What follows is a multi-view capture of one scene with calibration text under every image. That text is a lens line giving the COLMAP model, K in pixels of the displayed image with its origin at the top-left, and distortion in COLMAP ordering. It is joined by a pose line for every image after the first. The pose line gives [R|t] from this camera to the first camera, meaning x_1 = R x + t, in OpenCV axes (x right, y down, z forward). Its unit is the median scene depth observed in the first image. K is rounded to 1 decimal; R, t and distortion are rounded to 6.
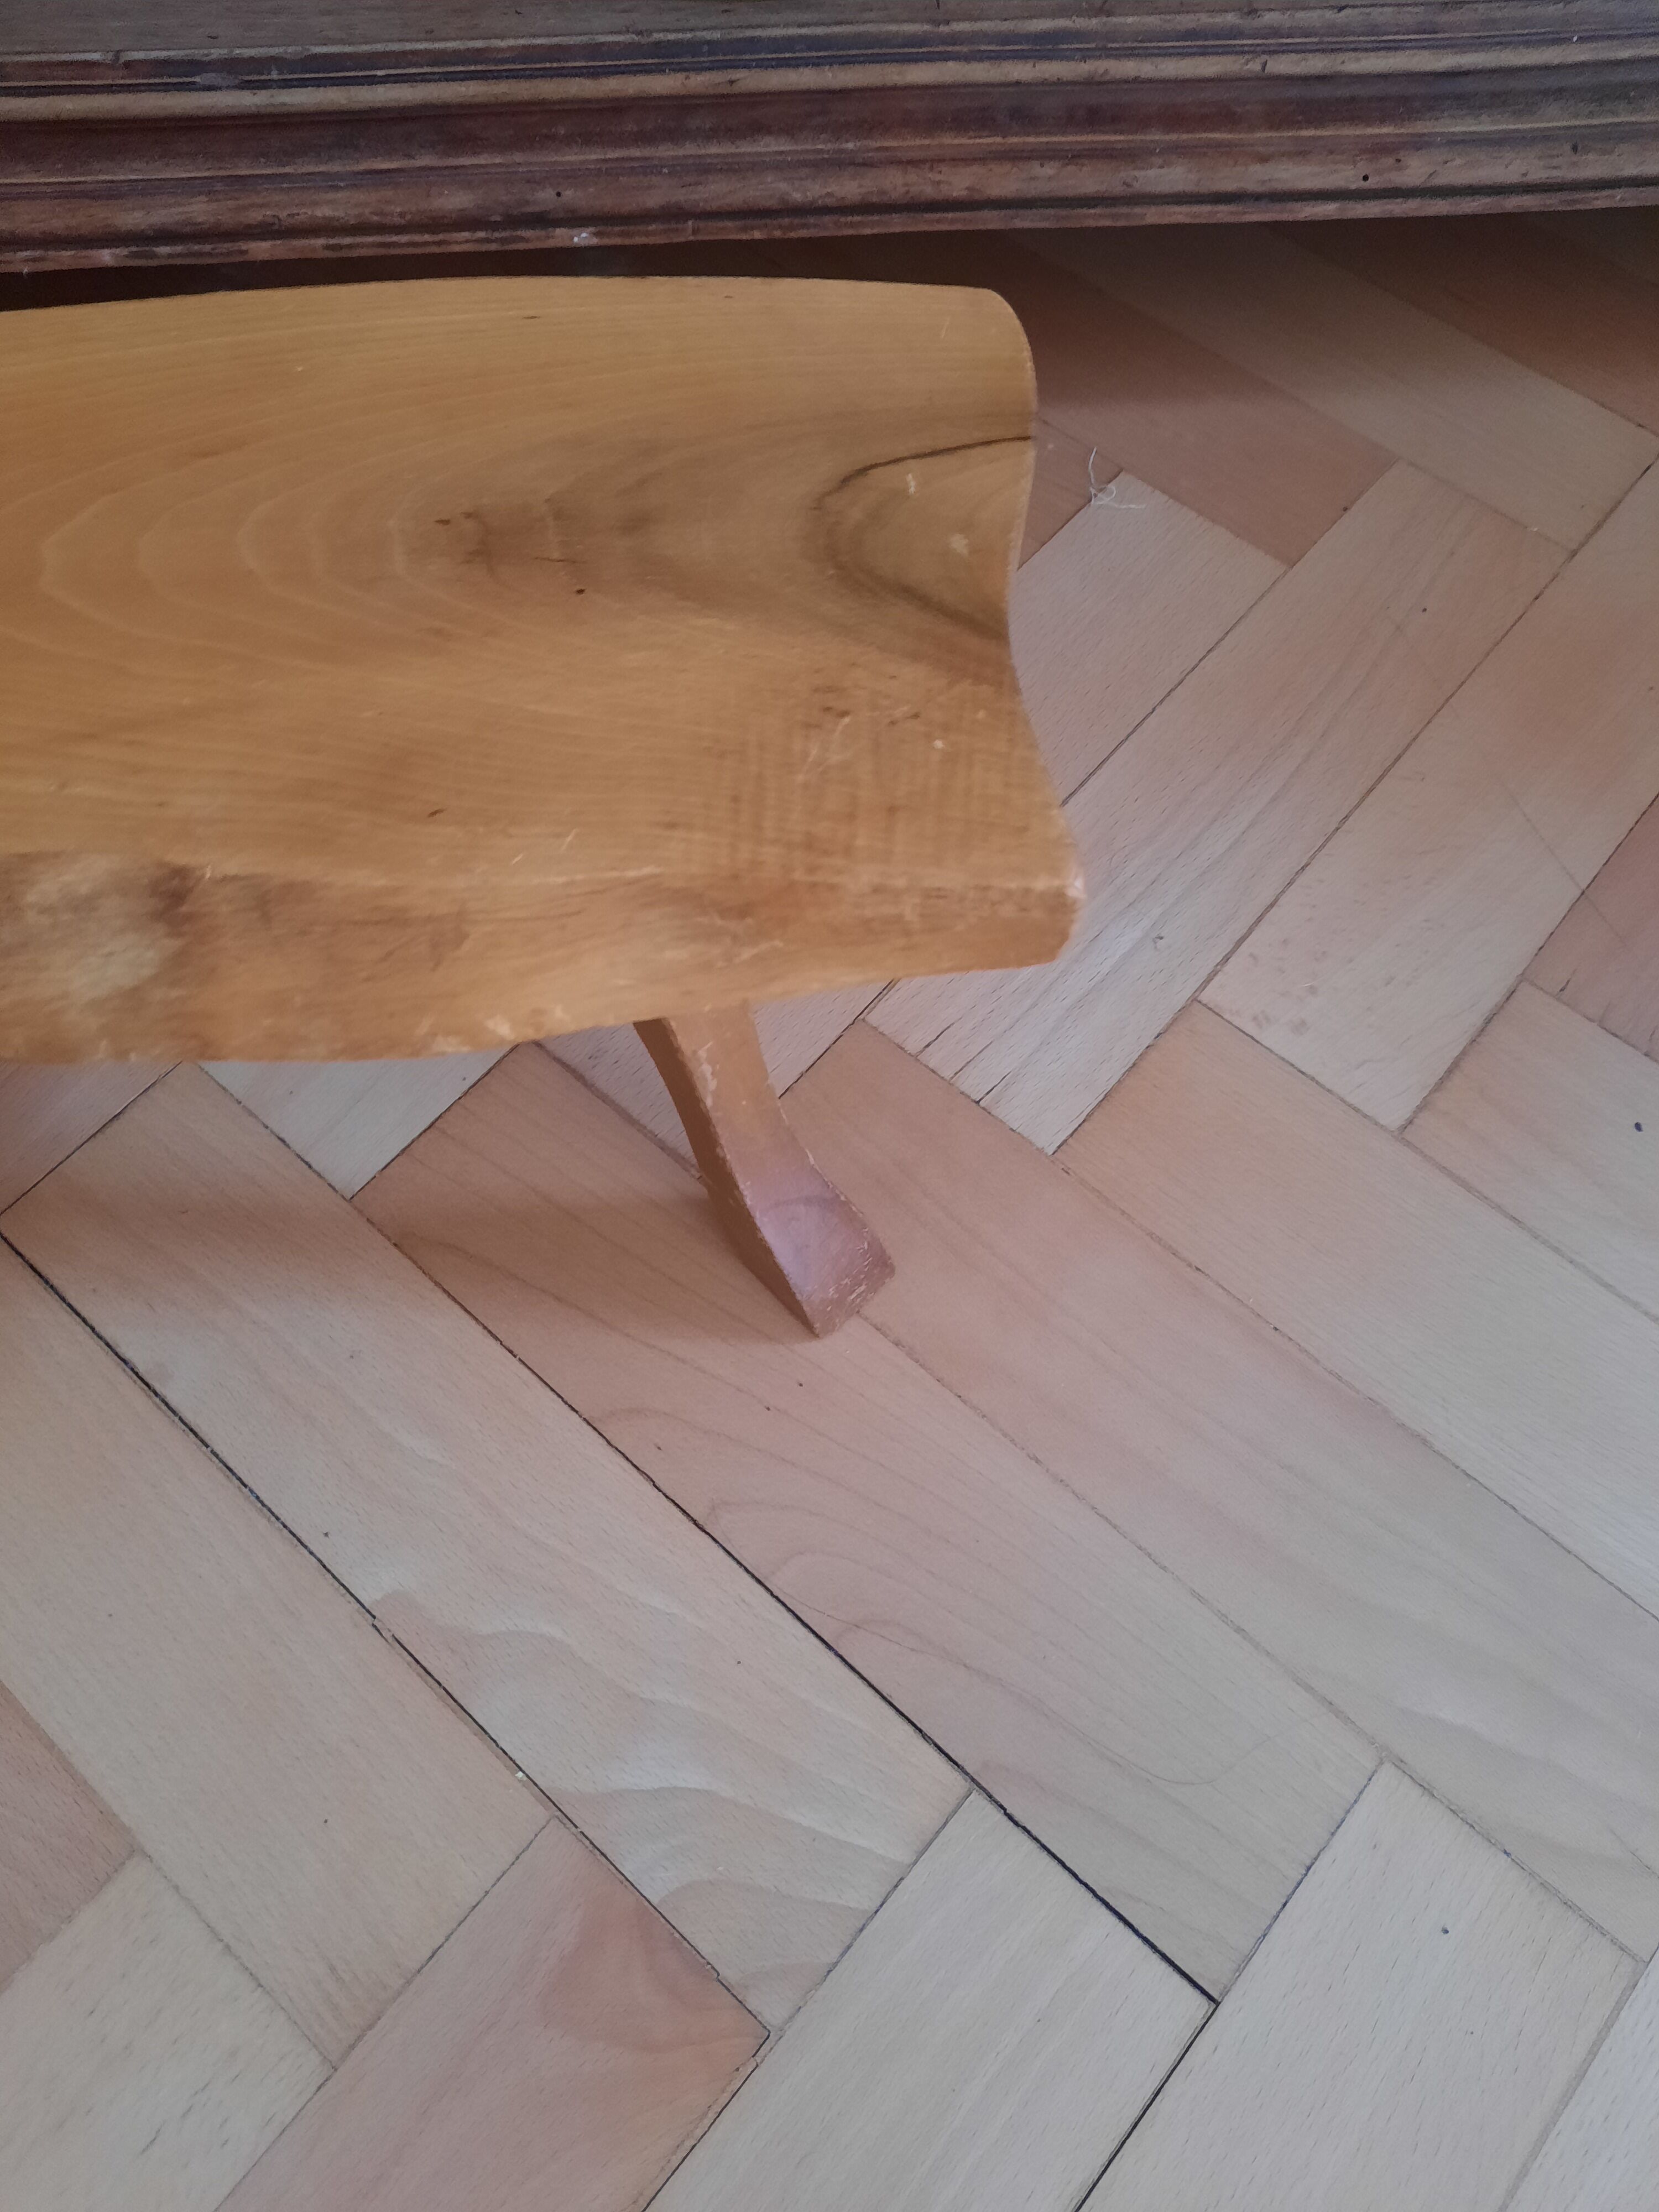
lens RADIAL K [[1632.5, 0, 820.2], [0, 1632.5, 1095.7], [0, 0, 1]] dist [0.027378, -0.039806]
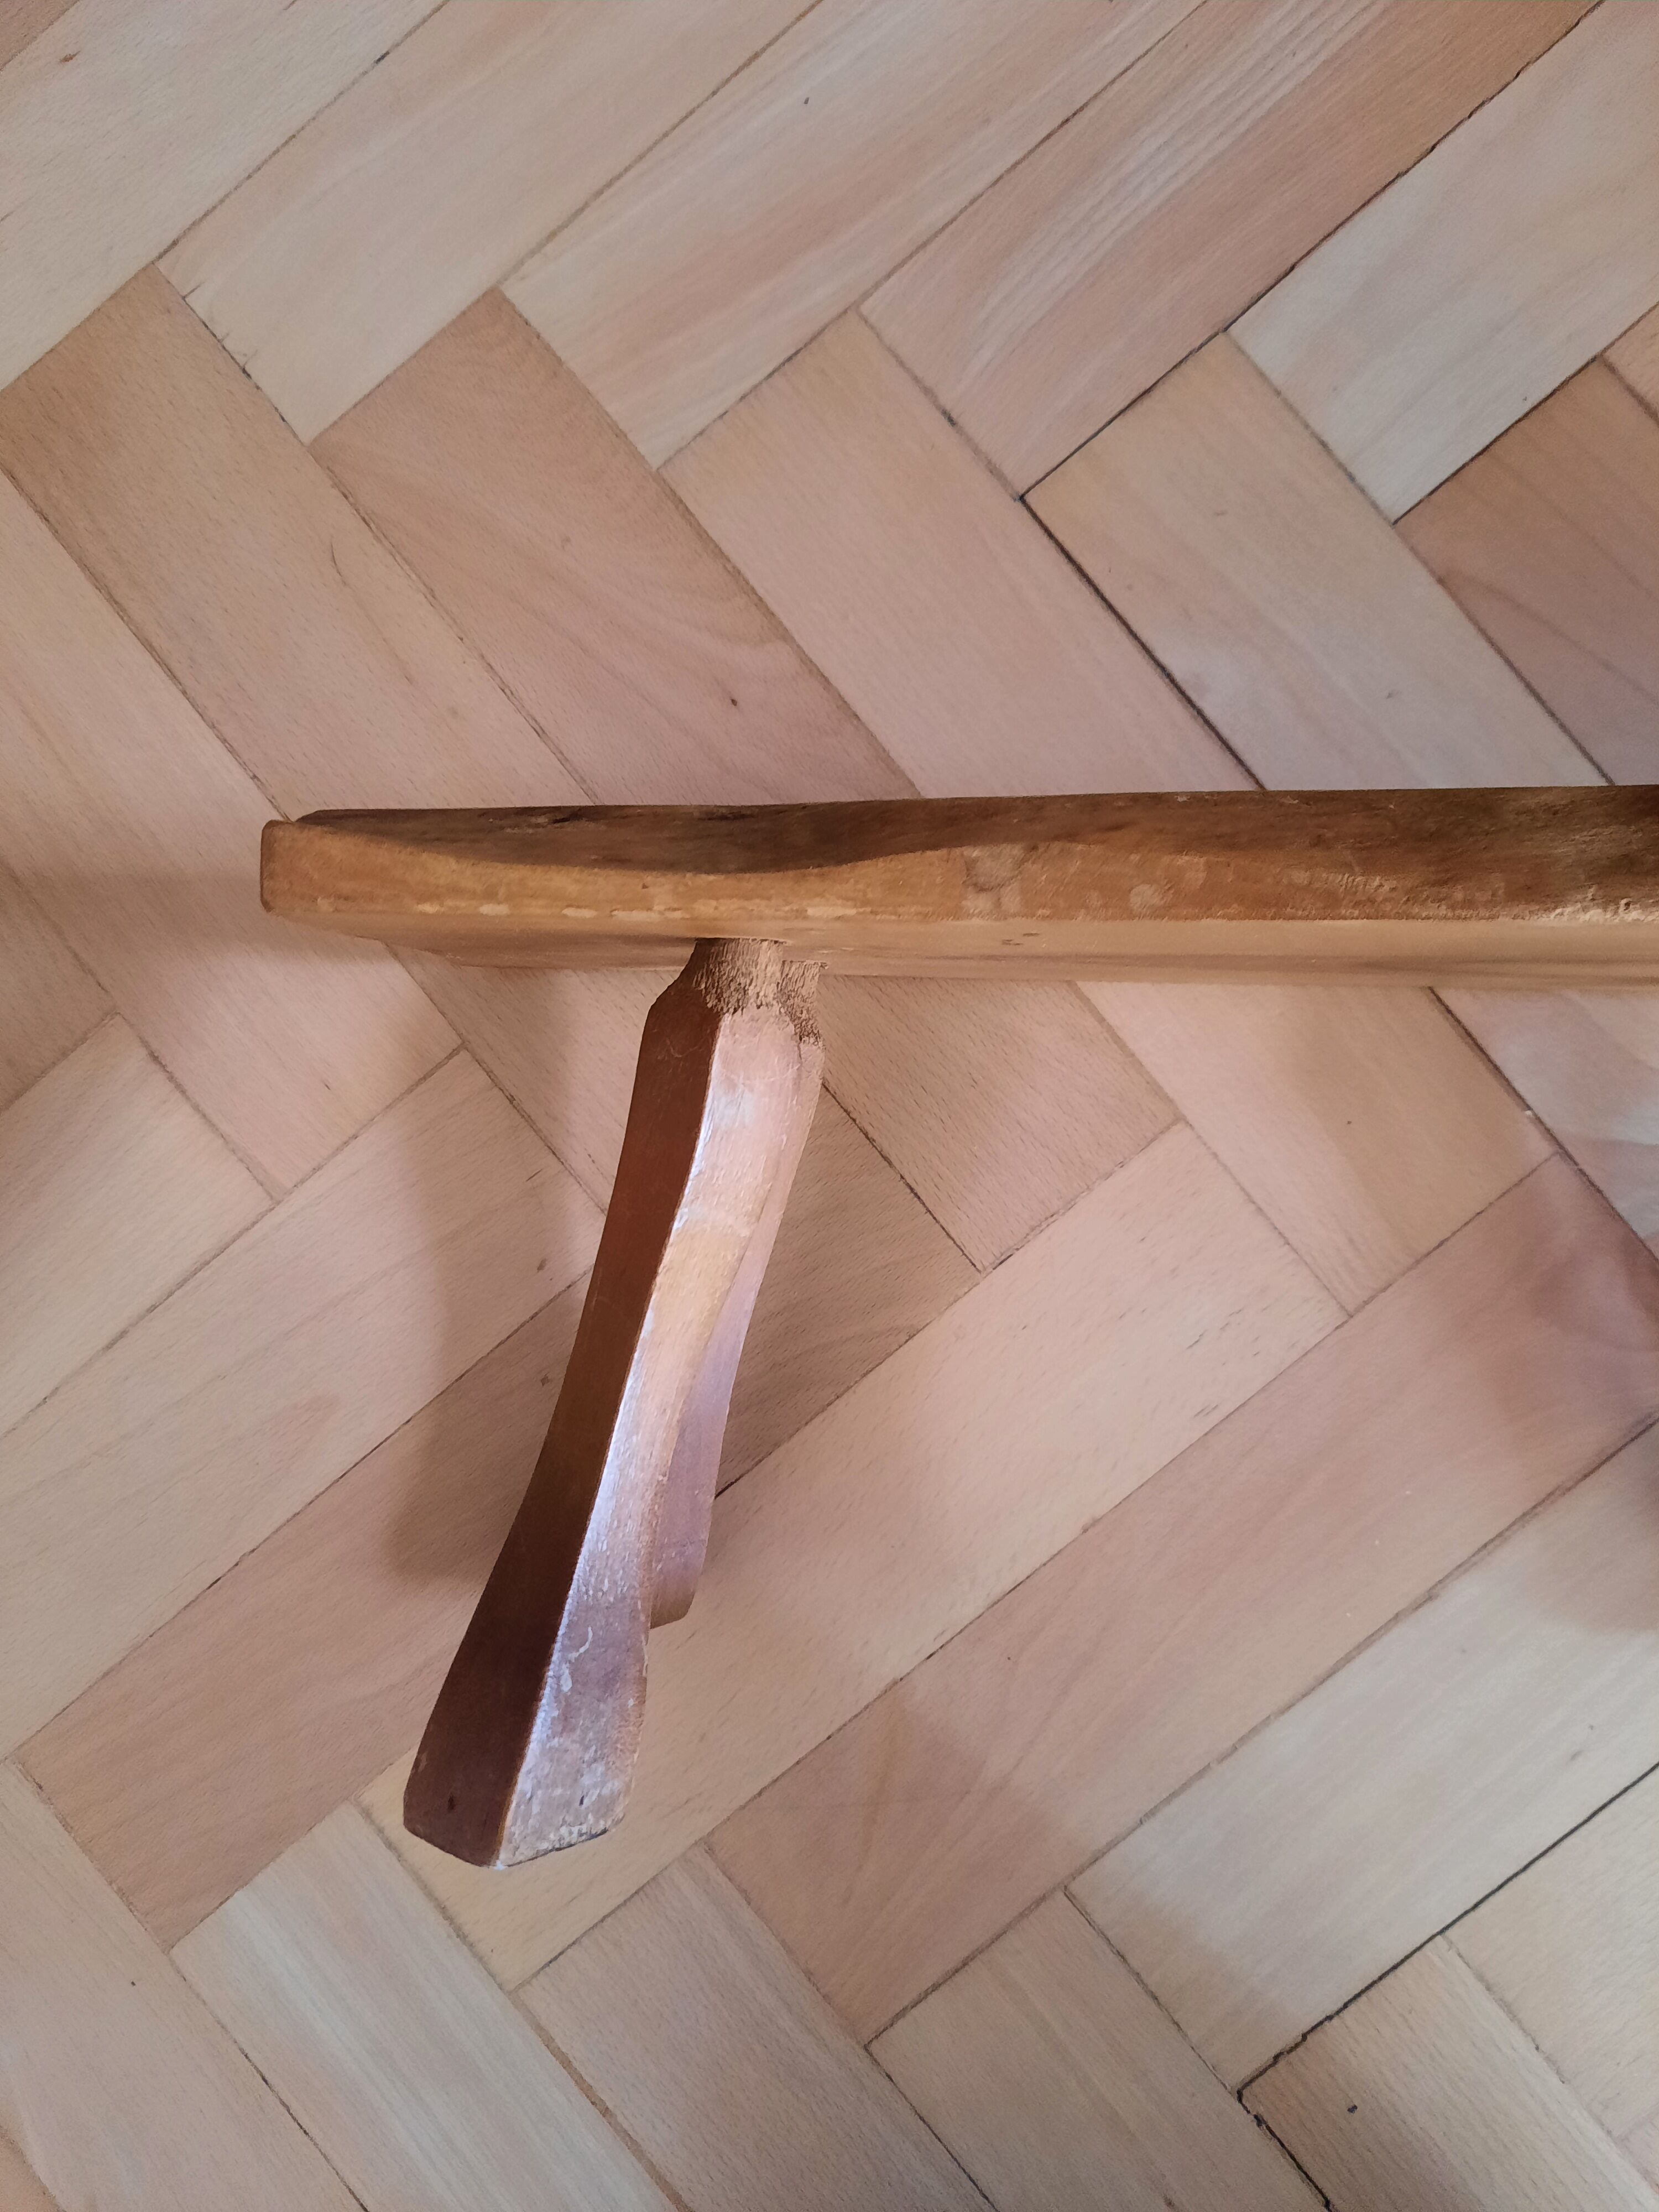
lens RADIAL K [[1632.5, 0, 820.2], [0, 1632.5, 1095.7], [0, 0, 1]] dist [0.027378, -0.039806]
pose [[0.985074, 0.161176, -0.060432, -0.516549], [-0.119346, 0.892502, 0.434968, -0.014923], [0.124042, -0.421263, 0.898416, -0.036099]]
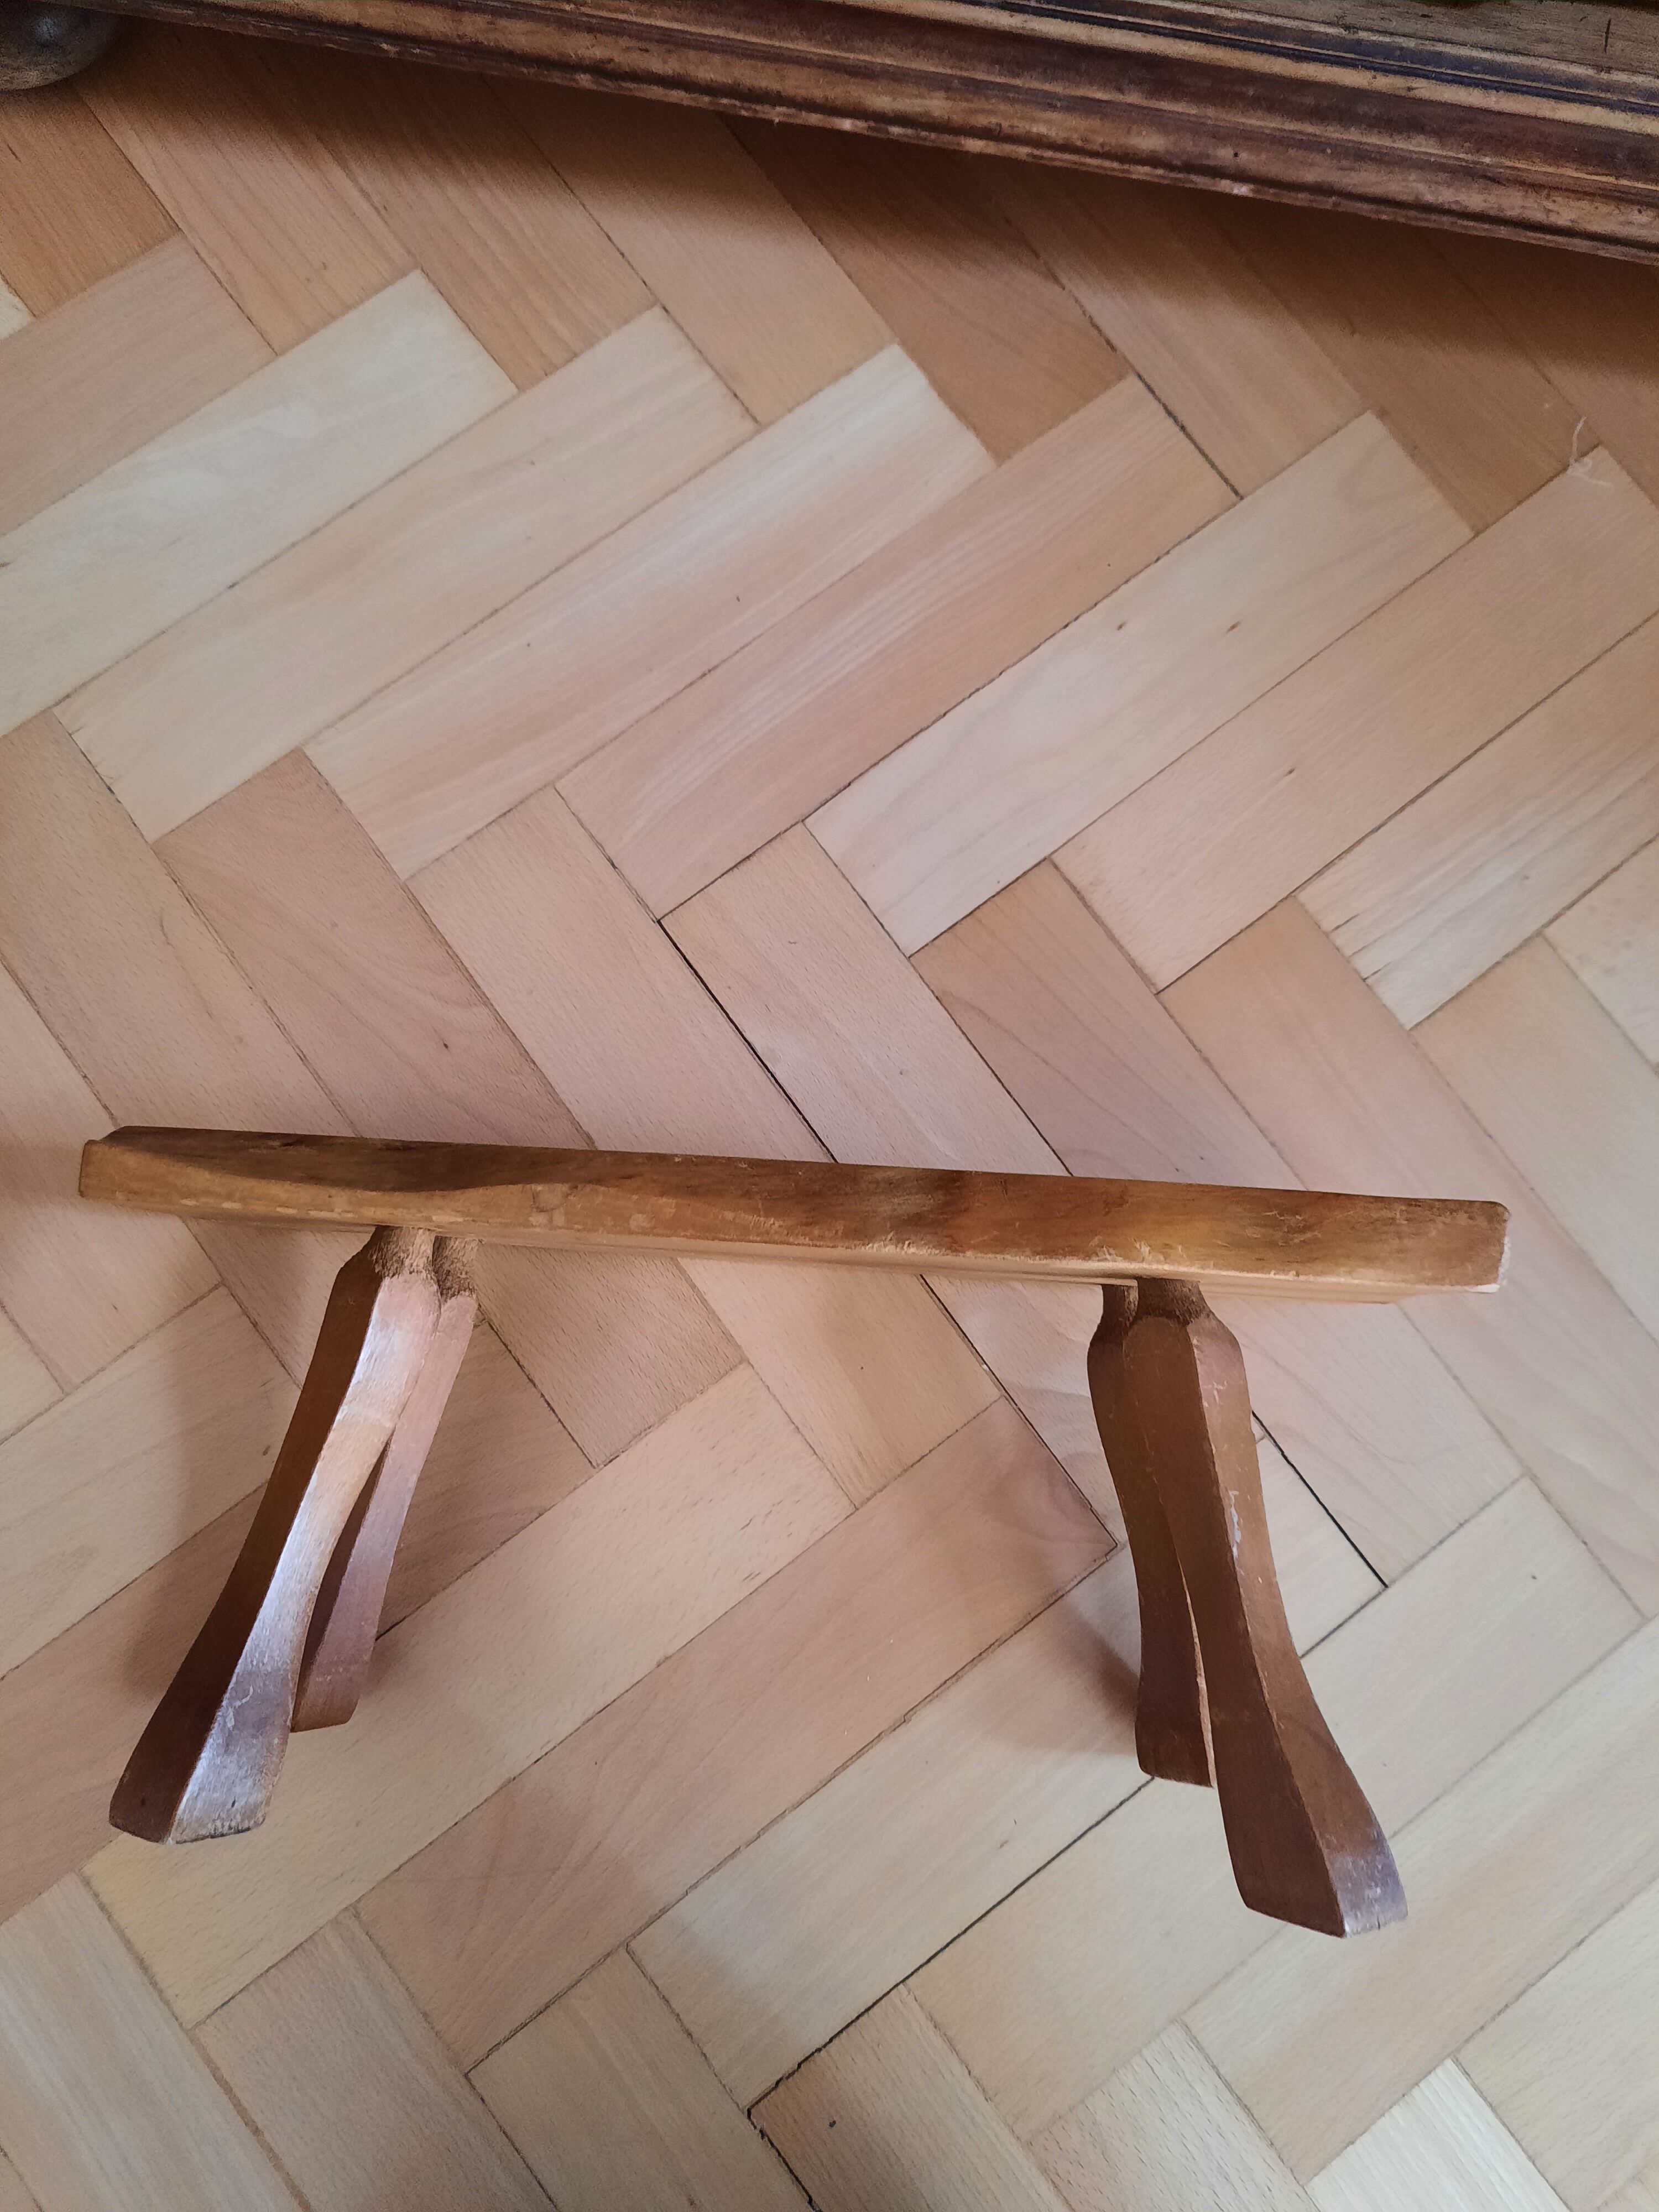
lens RADIAL K [[1632.5, 0, 820.2], [0, 1632.5, 1095.7], [0, 0, 1]] dist [0.027378, -0.039806]
pose [[0.977602, 0.210213, 0.010271, -0.359584], [-0.204090, 0.934949, 0.290204, -0.220623], [0.051402, -0.285800, 0.956910, -0.379857]]
